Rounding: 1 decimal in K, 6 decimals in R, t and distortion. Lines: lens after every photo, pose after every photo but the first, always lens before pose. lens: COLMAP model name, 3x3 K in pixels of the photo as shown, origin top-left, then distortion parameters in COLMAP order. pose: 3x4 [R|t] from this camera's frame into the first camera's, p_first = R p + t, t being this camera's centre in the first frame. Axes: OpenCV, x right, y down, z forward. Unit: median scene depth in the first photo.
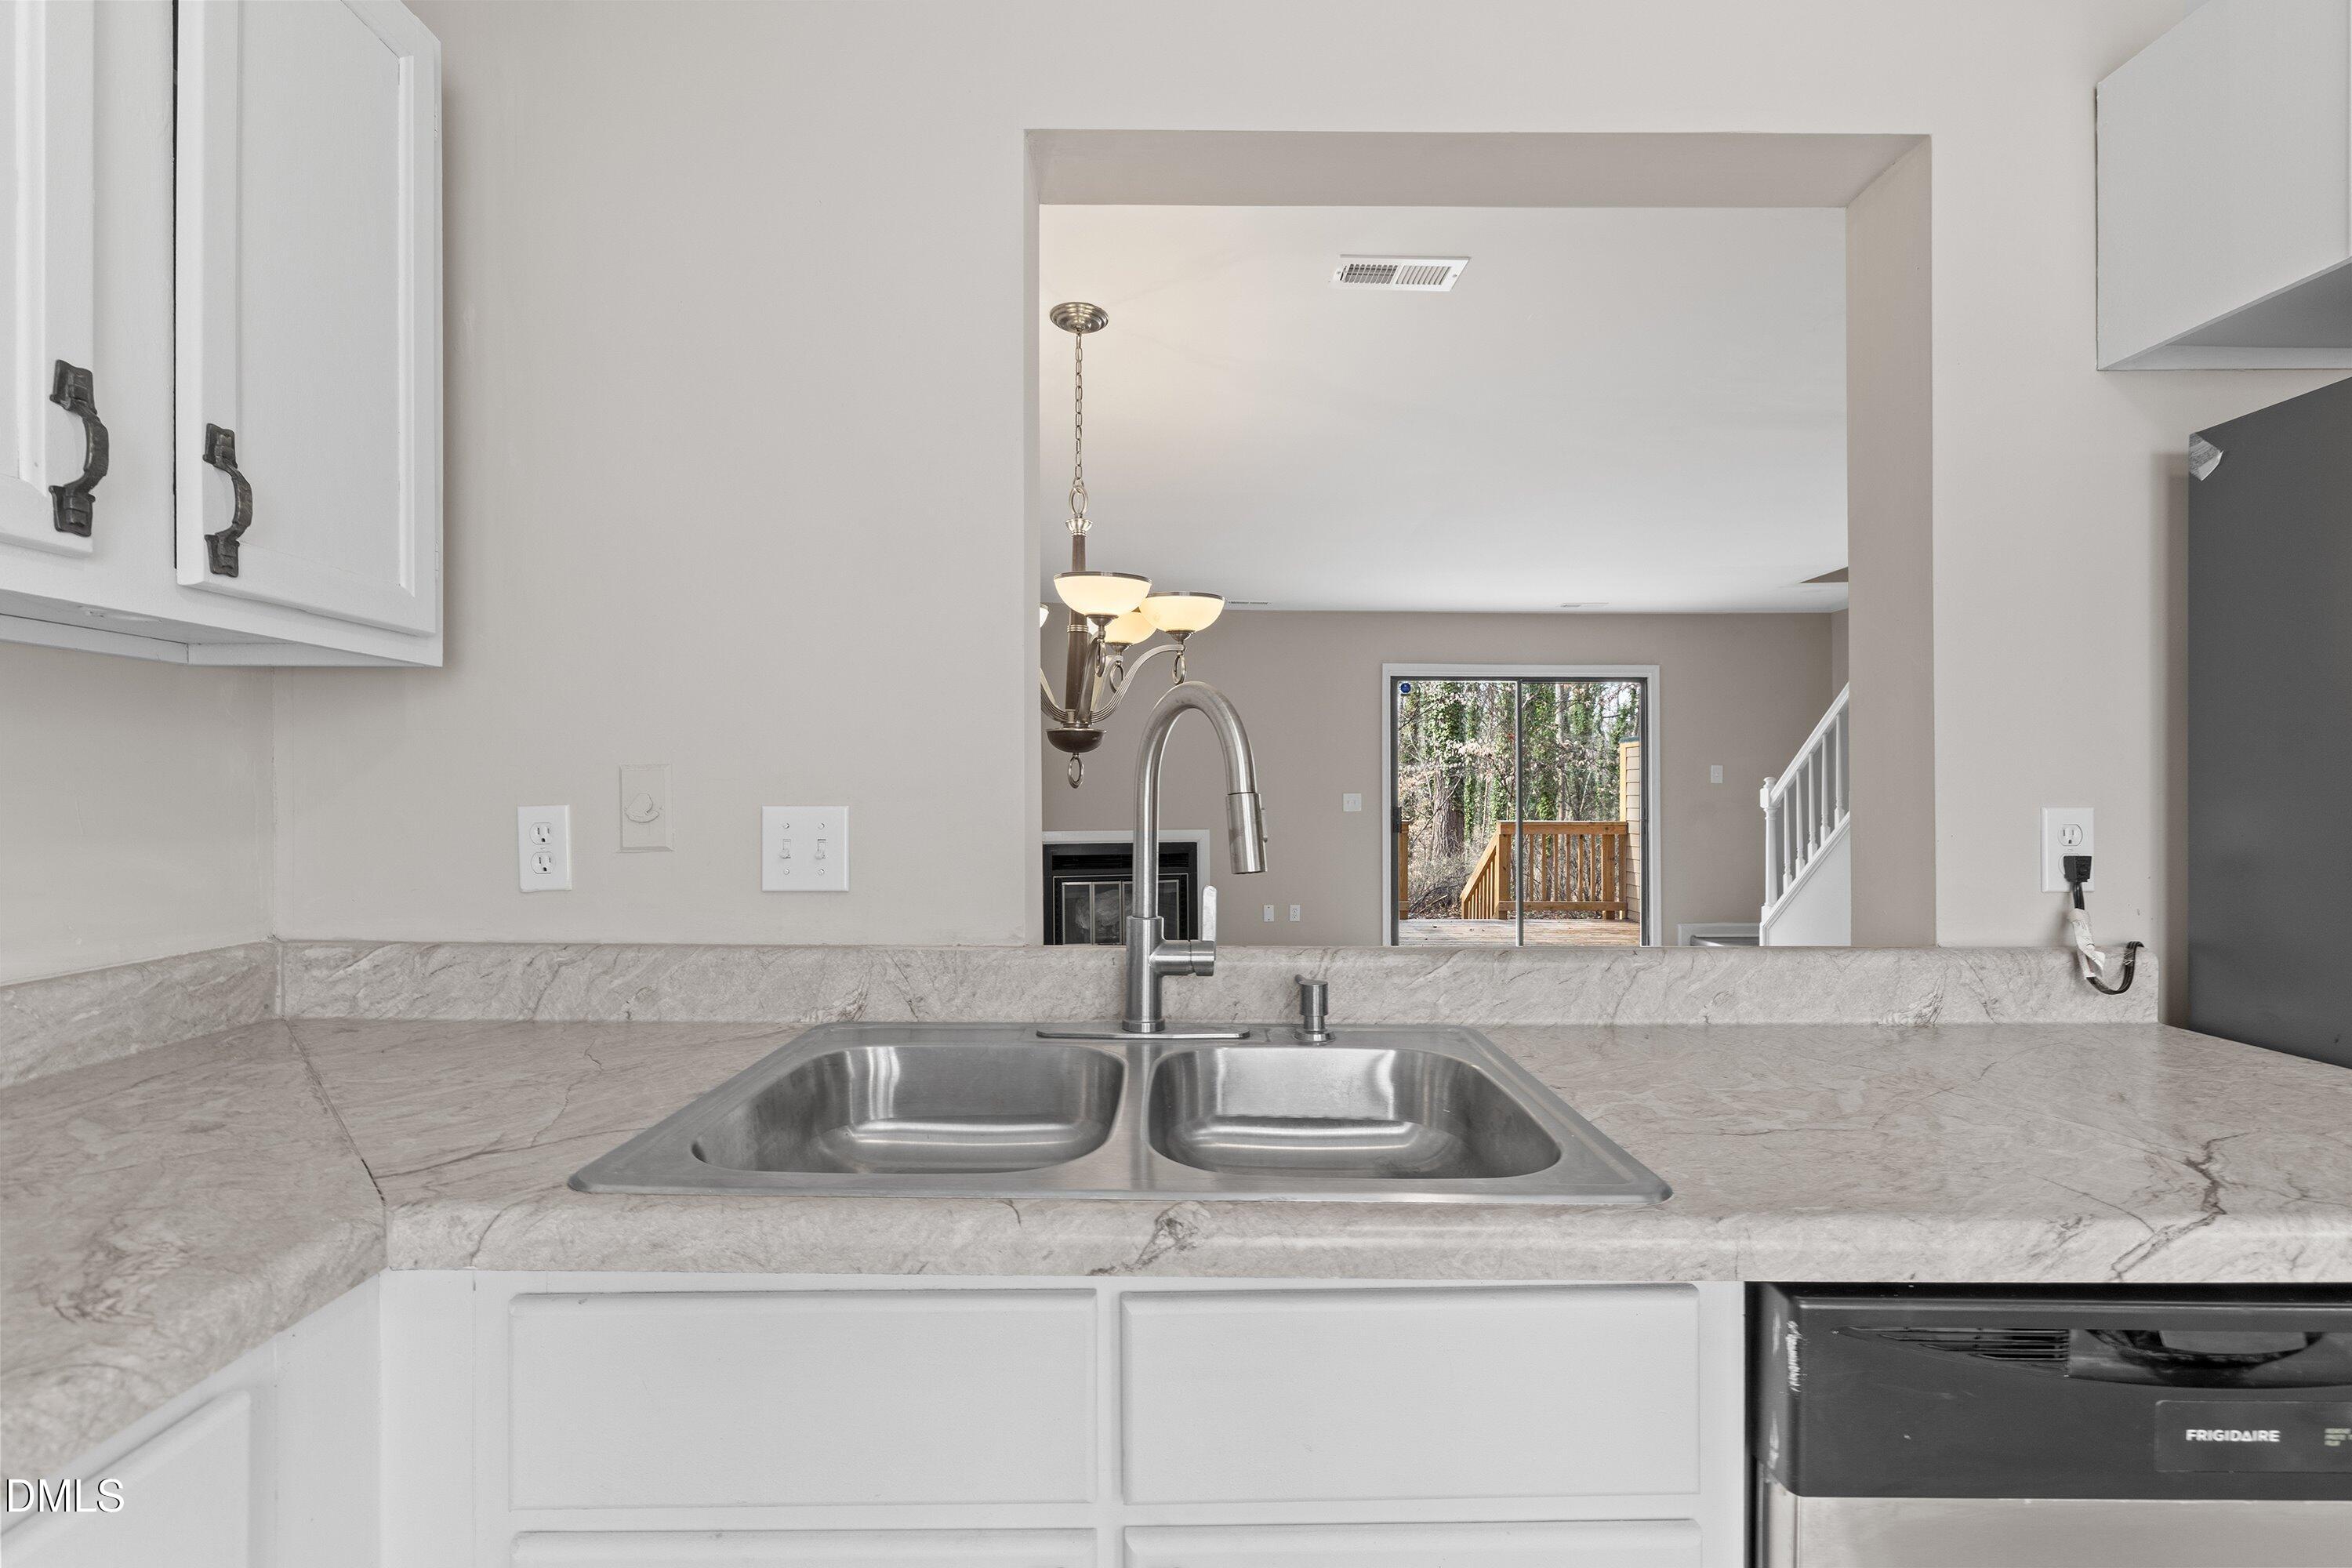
lens RADIAL K [[1012.2, 0, 1180.6], [0, 1012.2, 792.2], [0, 0, 1]] dist [0.001700, -0.000123]
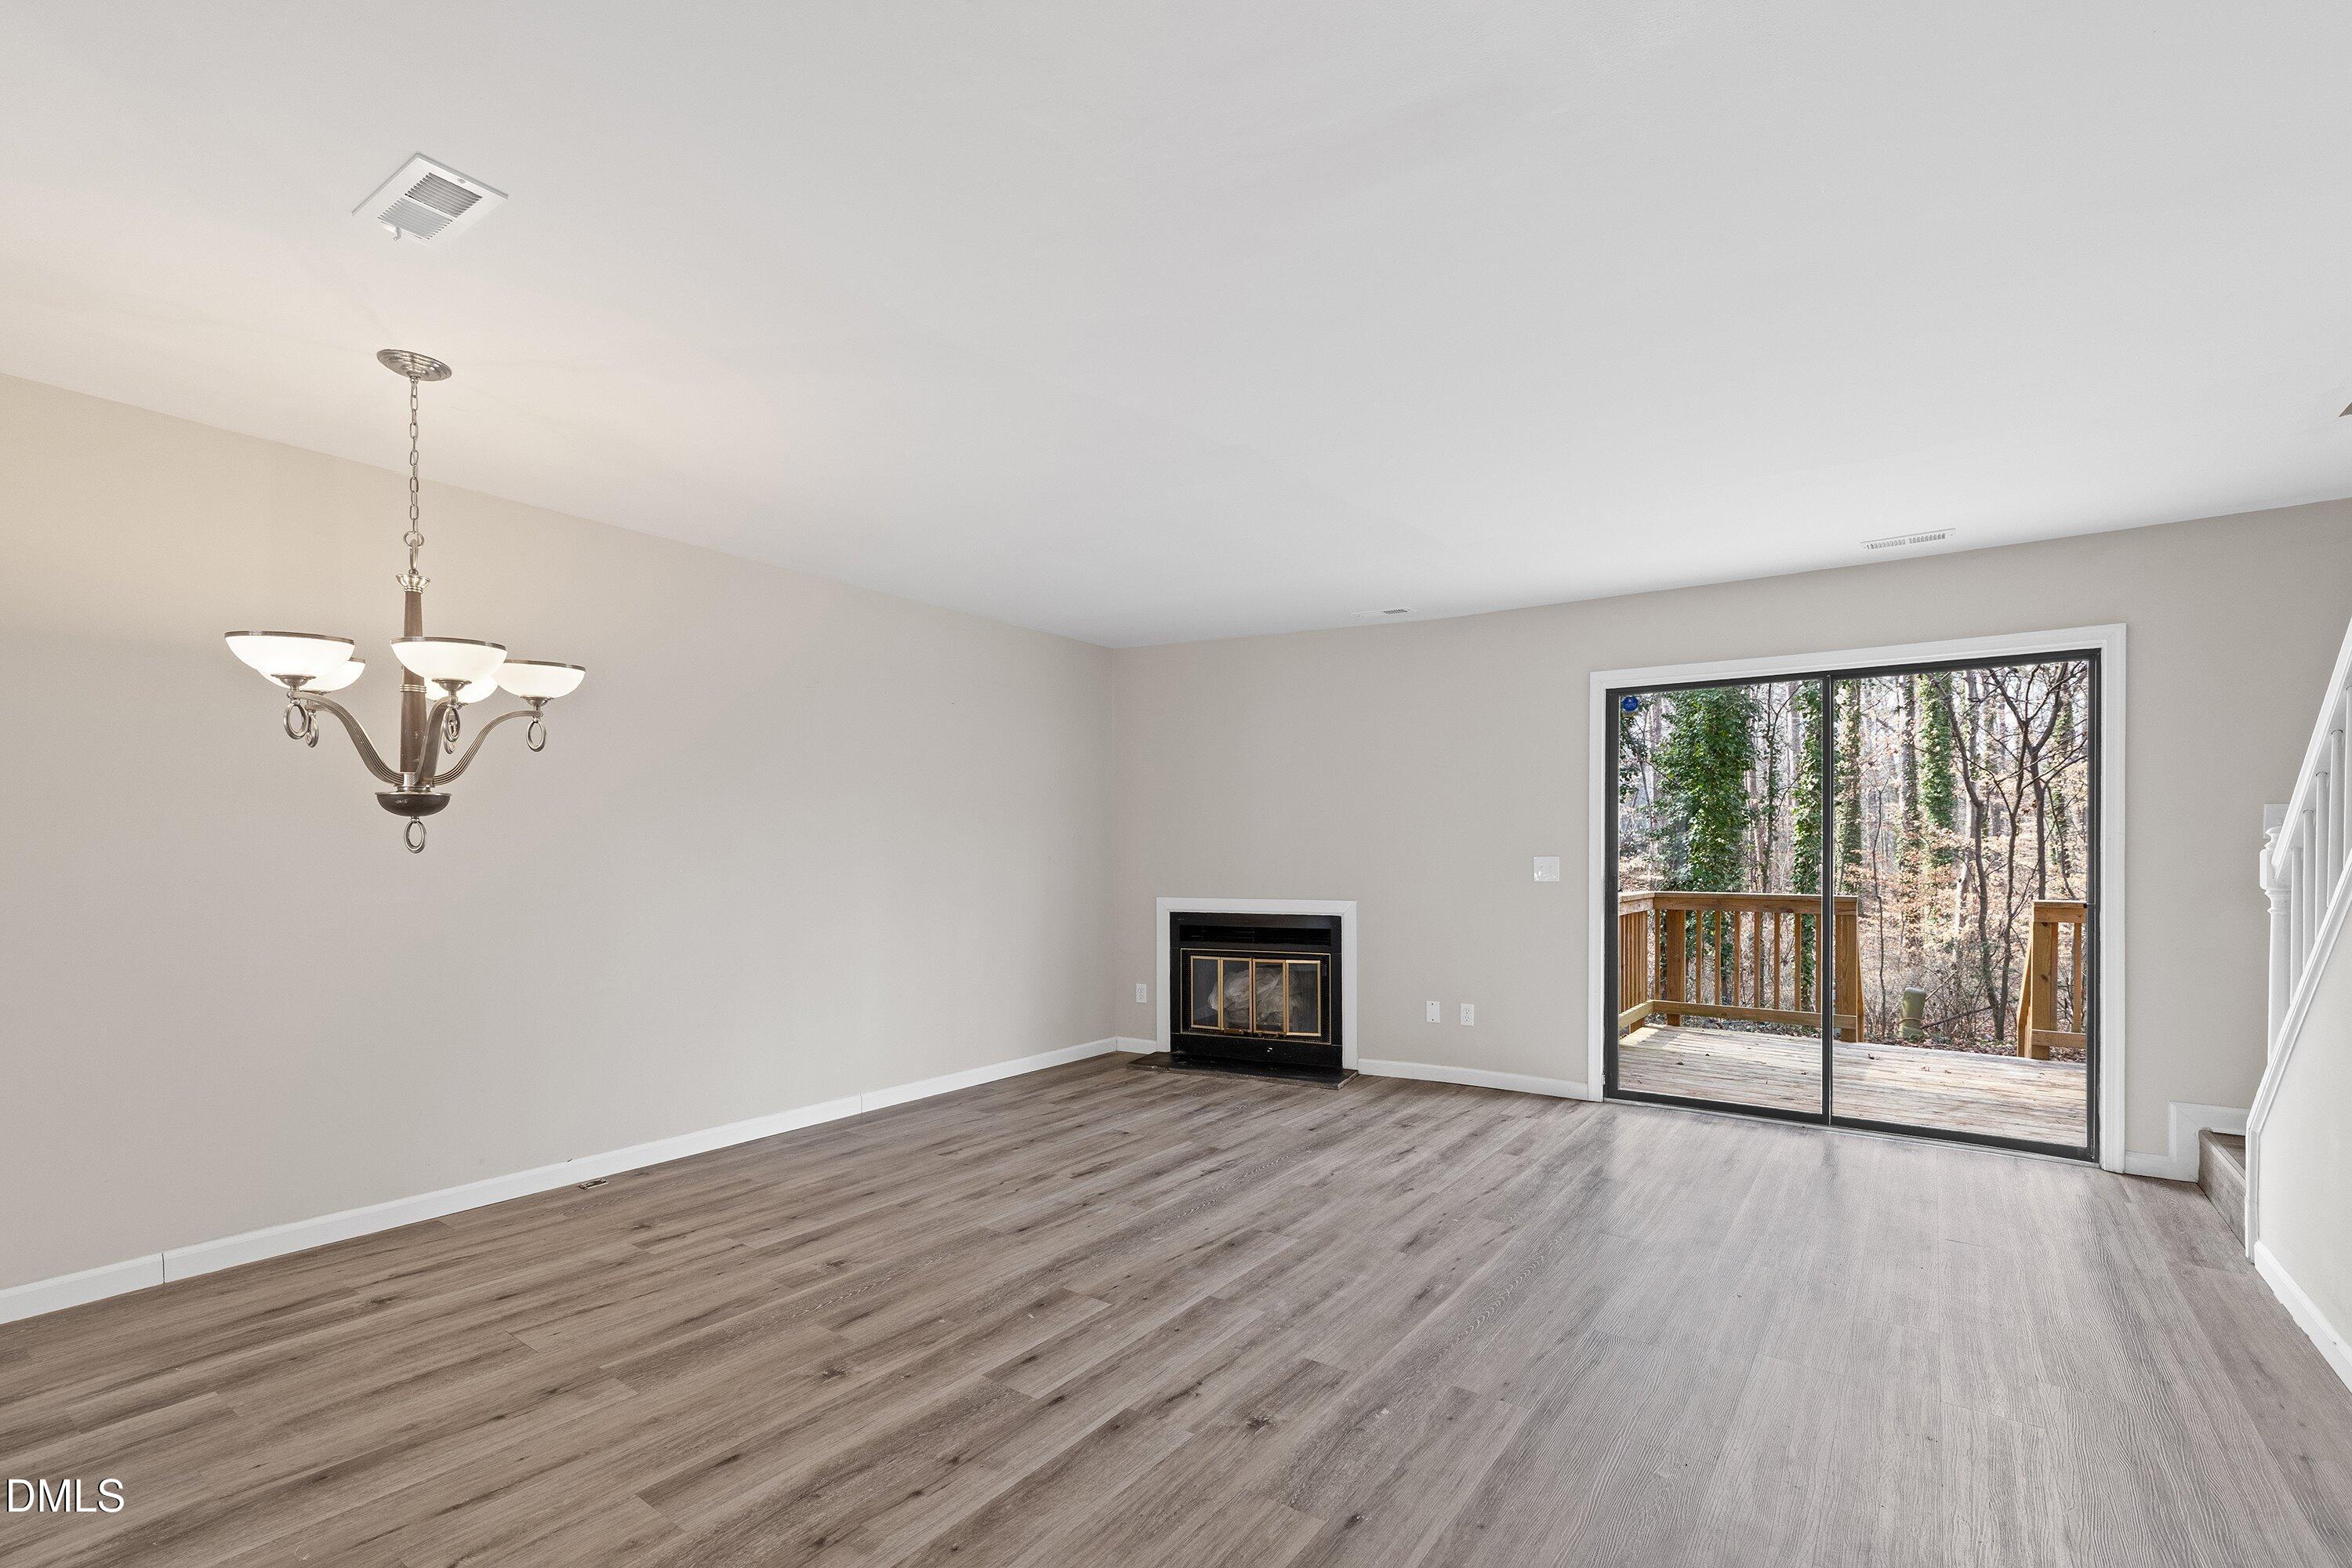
lens RADIAL K [[1060.2, 0, 1165.4], [0, 1060.2, 861.2], [0, 0, 1]] dist [0.000455, 0.000102]
pose [[0.801060, 0.006010, -0.598554, 2.229486], [-0.000924, 0.999961, 0.008803, -0.011427], [0.598584, -0.006499, 0.801034, 1.265531]]
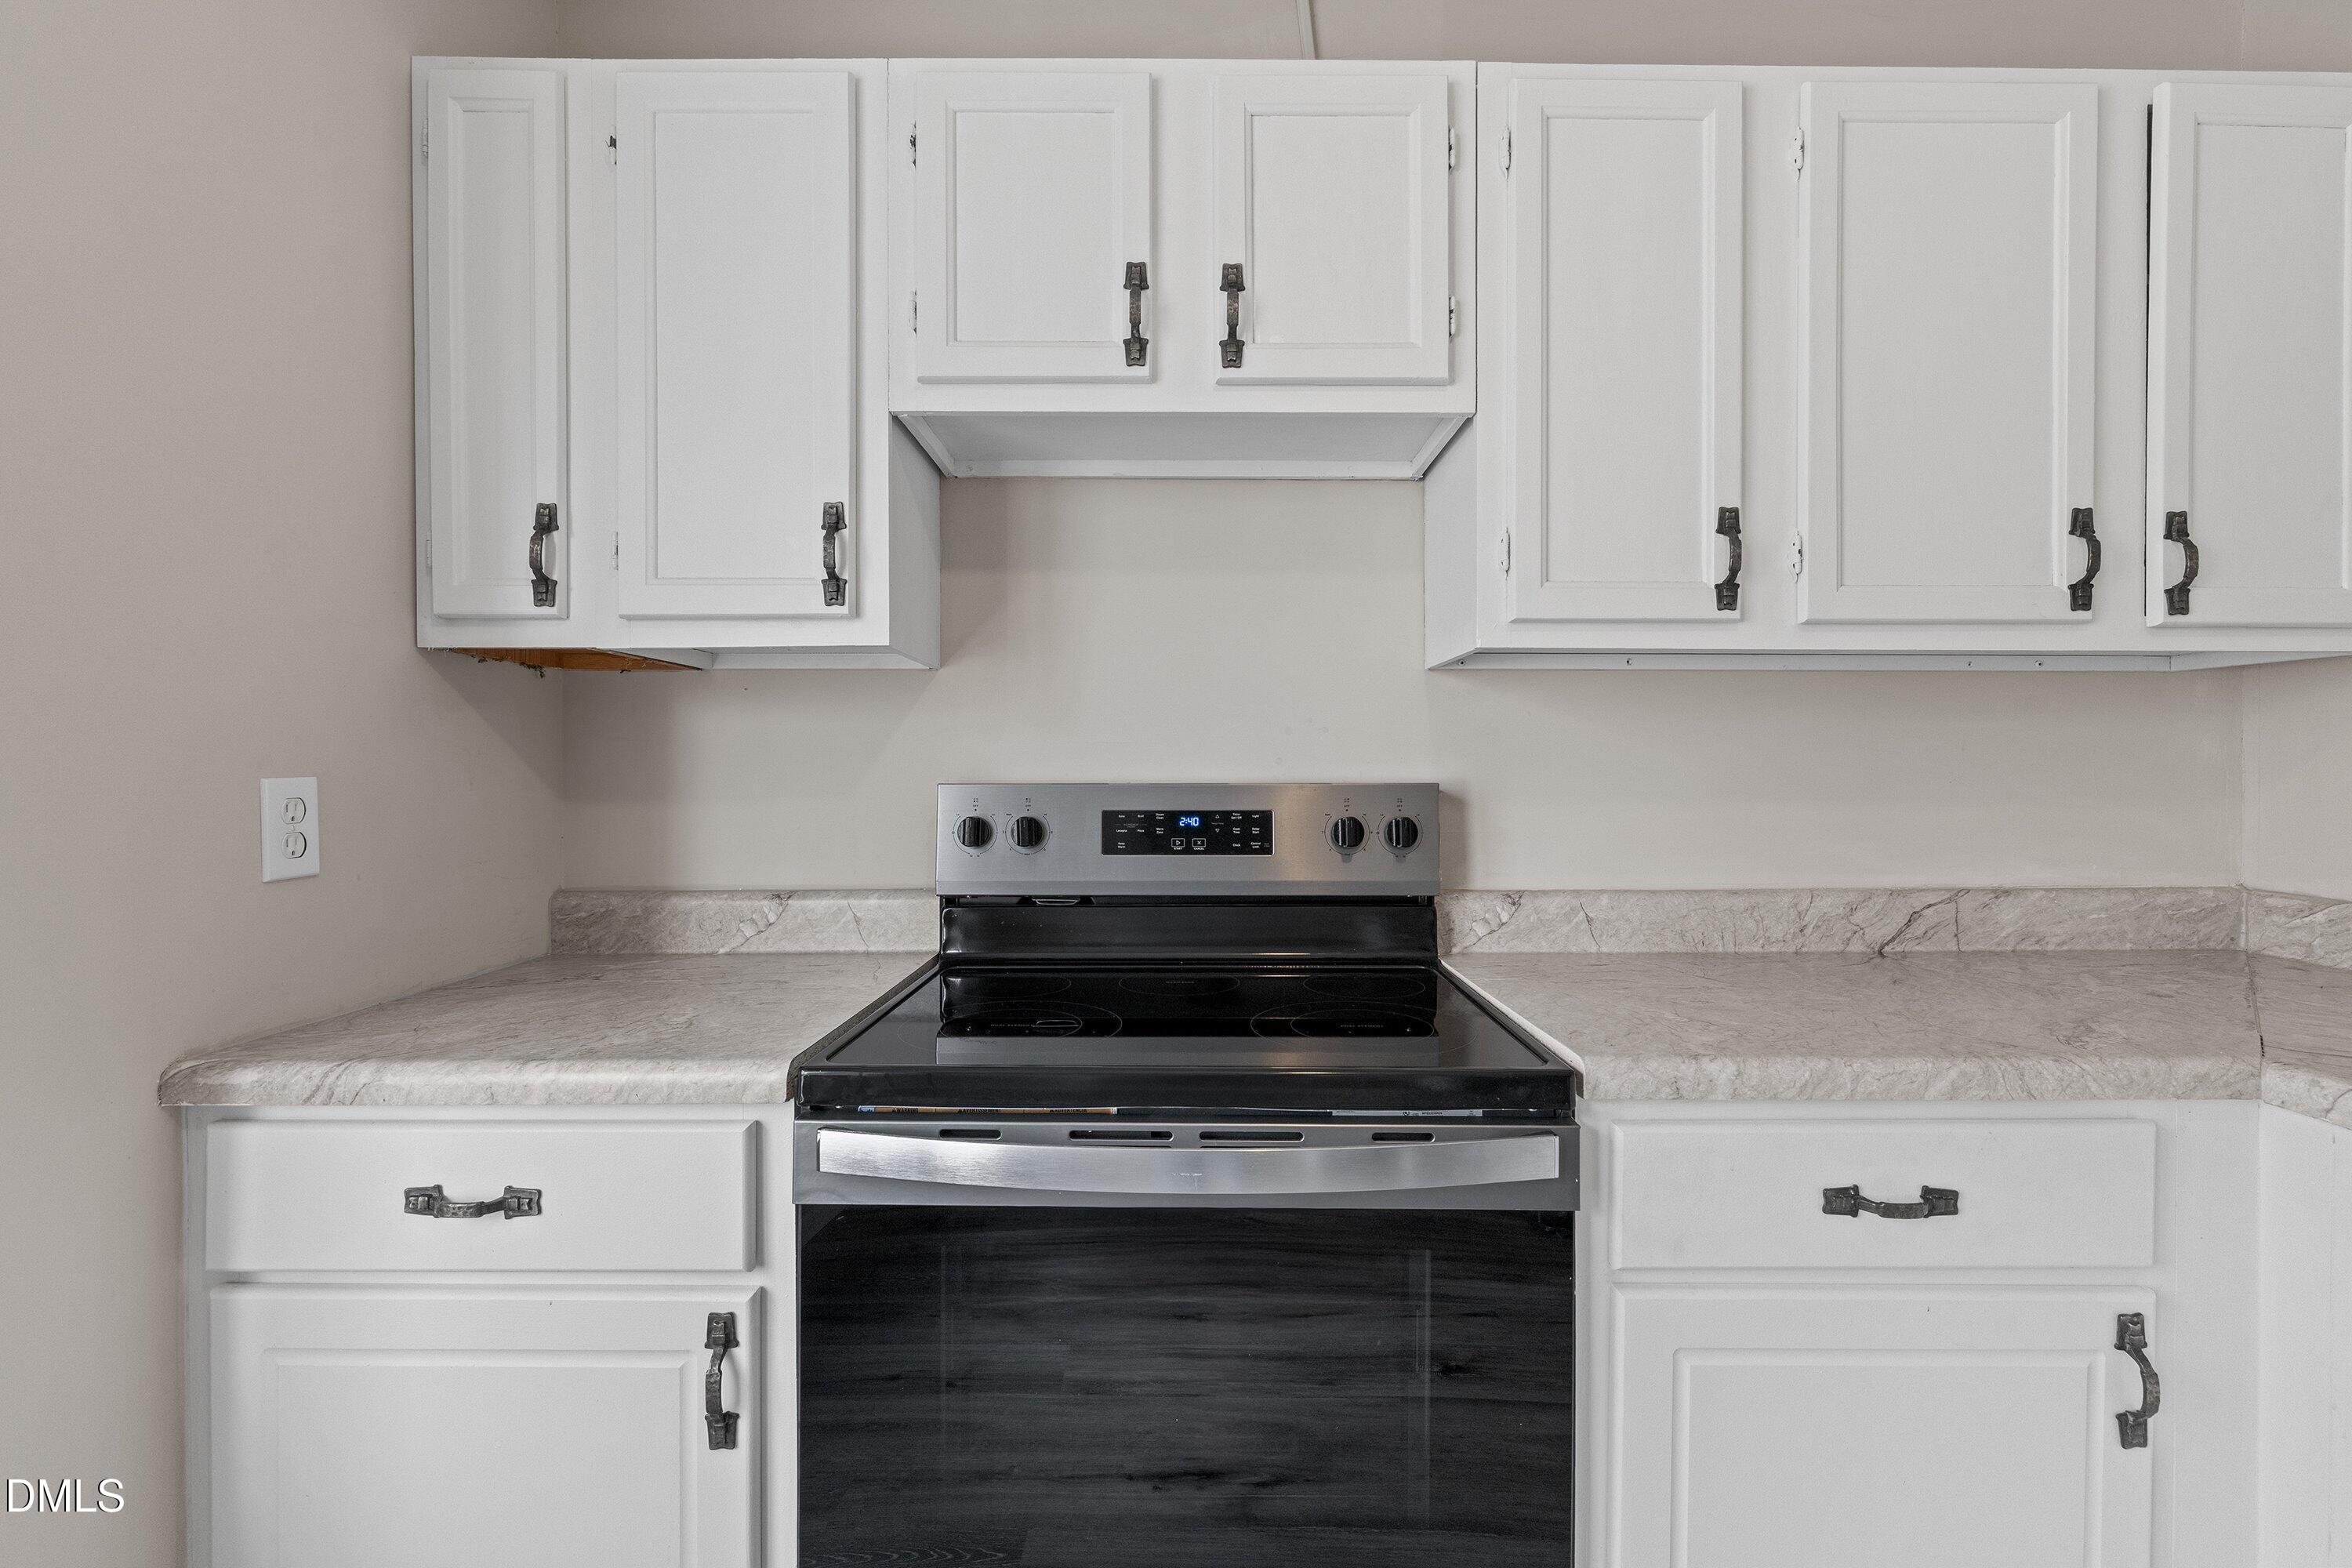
lens RADIAL K [[1018.3, 0, 1186.3], [0, 1018.3, 777.9], [0, 0, 1]] dist [-0.000950, -0.000099]
pose [[-0.011456, 0.009445, -0.999890, 0.366119], [0.000622, 0.999955, 0.009439, 0.000989], [0.999934, -0.000514, -0.011461, -0.274799]]
